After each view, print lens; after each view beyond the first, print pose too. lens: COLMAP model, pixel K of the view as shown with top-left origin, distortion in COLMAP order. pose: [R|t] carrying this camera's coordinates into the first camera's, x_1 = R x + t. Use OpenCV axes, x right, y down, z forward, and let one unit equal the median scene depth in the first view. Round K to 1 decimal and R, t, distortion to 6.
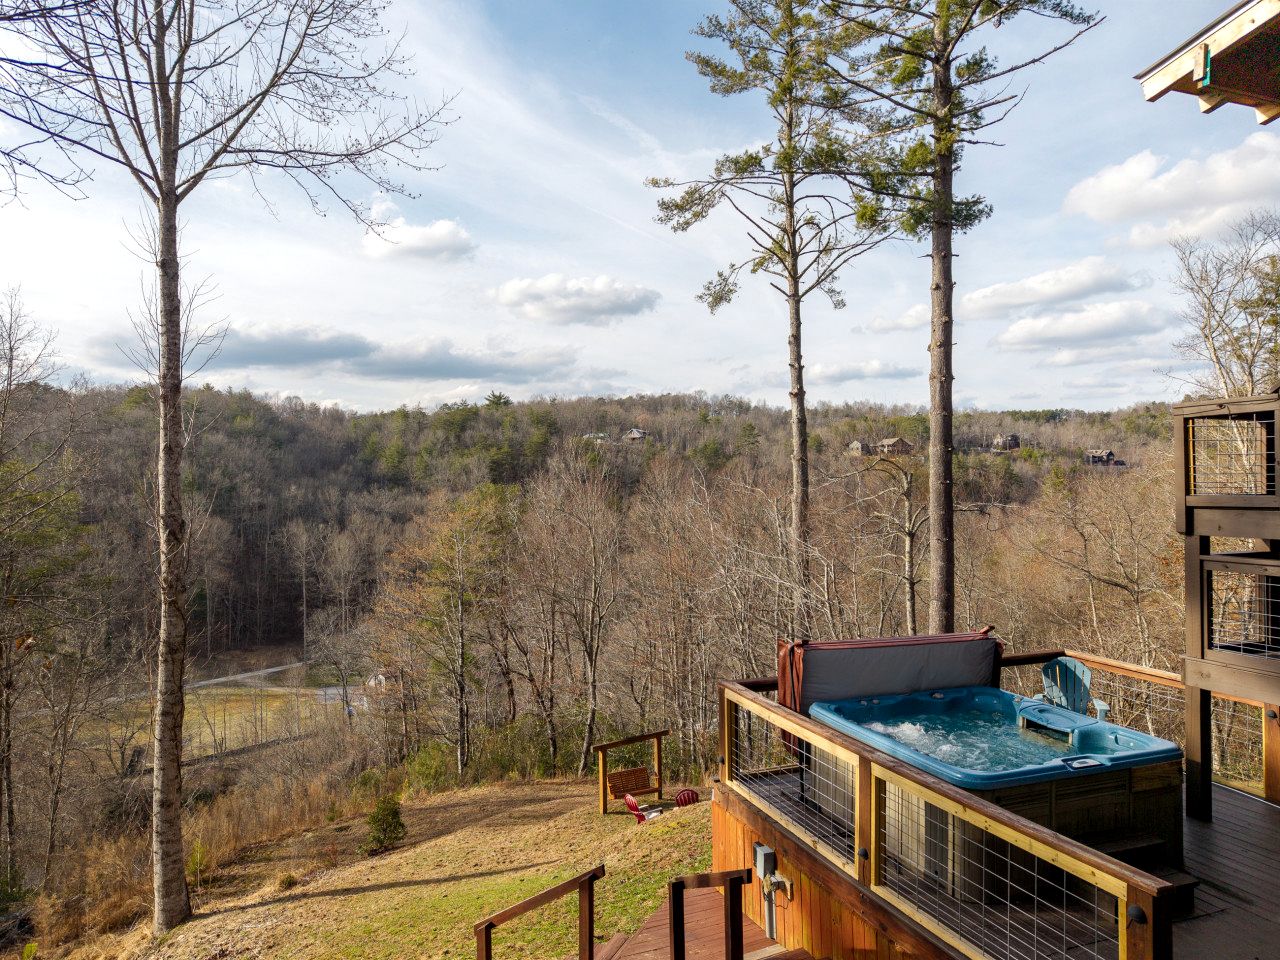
lens RADIAL K [[872.7, 0, 655.9], [0, 872.7, 483.0], [0, 0, 1]] dist [0.116430, -0.137758]
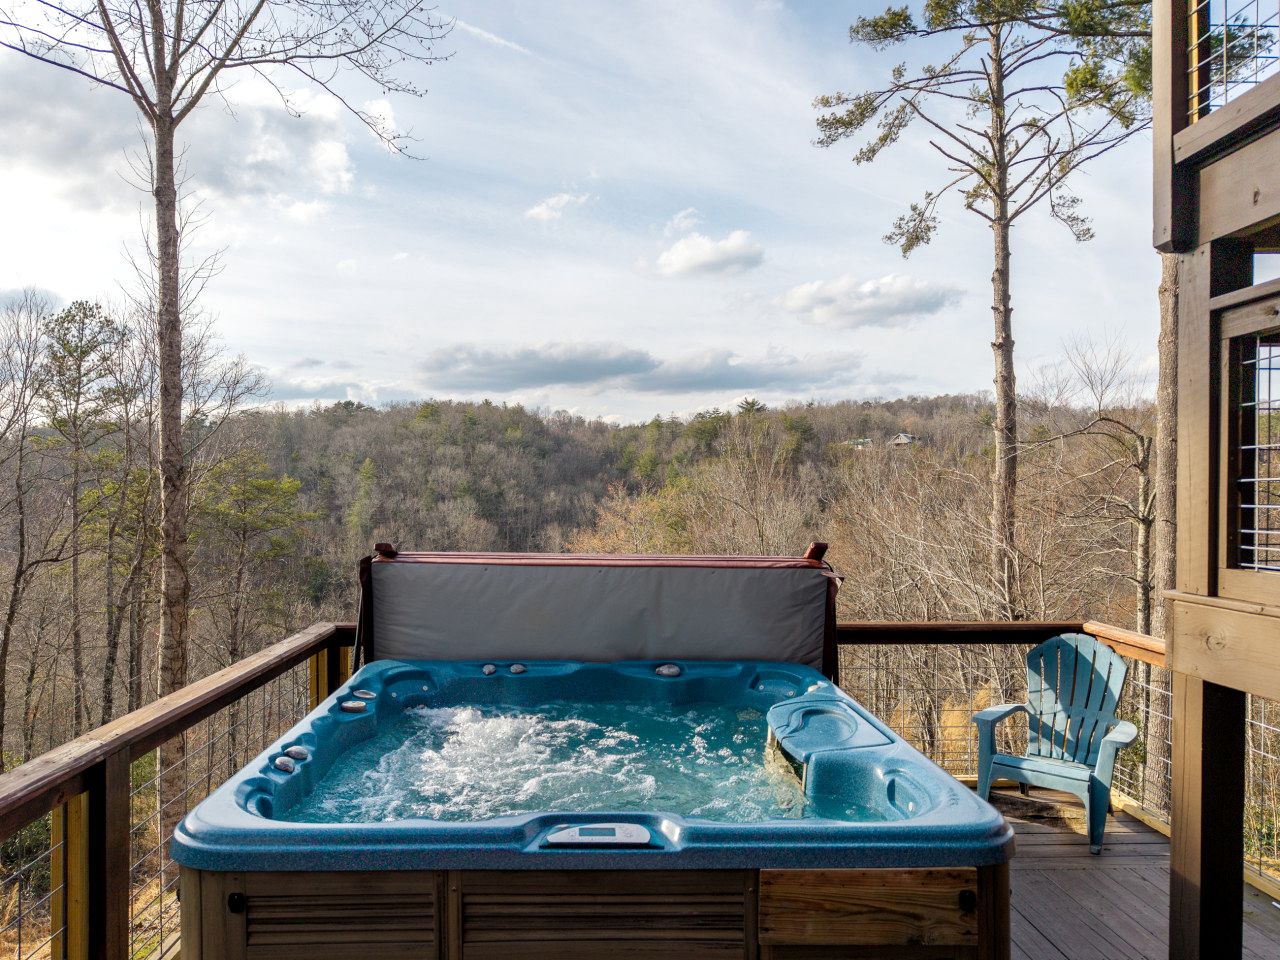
lens RADIAL K [[899.9, 0, 605.1], [0, 899.9, 509.6], [0, 0, 1]] dist [0.028071, -0.004357]
pose [[0.939251, 0.011802, -0.343029, 0.104941], [-0.006422, 0.999838, 0.016816, 0.032629], [0.343172, -0.013592, 0.939174, 0.120045]]
